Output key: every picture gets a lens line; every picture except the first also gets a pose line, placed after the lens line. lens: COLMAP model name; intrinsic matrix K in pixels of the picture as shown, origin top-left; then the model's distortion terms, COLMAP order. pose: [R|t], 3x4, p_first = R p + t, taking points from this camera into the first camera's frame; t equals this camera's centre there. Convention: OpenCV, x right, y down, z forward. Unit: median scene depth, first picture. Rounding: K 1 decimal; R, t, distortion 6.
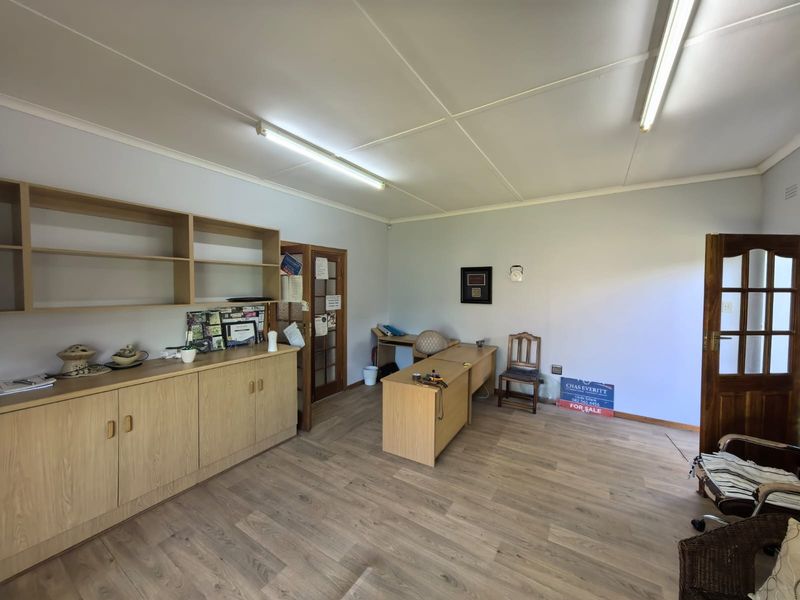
lens RADIAL K [[311.7, 0, 407.7], [0, 311.7, 295.7], [0, 0, 1]] dist [0.009553, 0.000807]
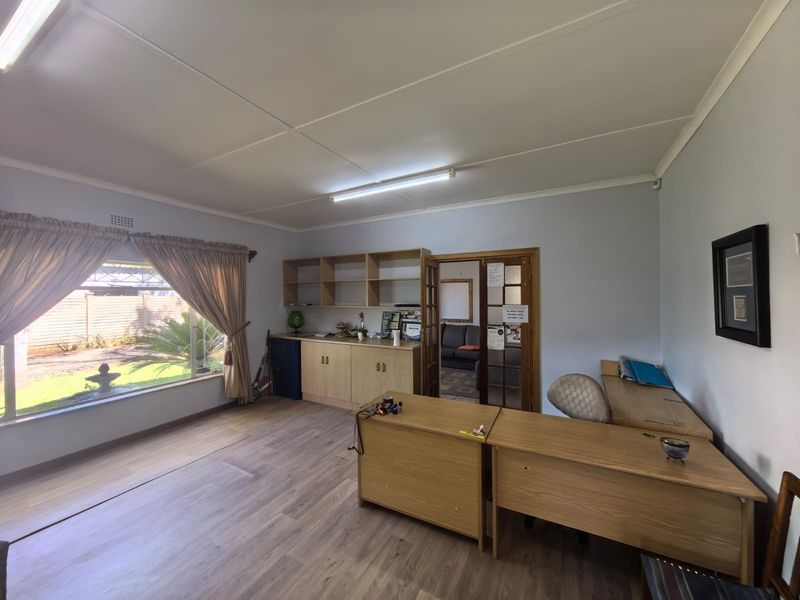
lens RADIAL K [[311.7, 0, 407.6], [0, 311.7, 297.9], [0, 0, 1]] dist [0.009553, 0.000807]
pose [[0.038390, 0.004226, -0.999254, 0.881254], [-0.021384, 0.999766, 0.003407, -0.026441], [0.999034, 0.021237, 0.038472, 1.015766]]
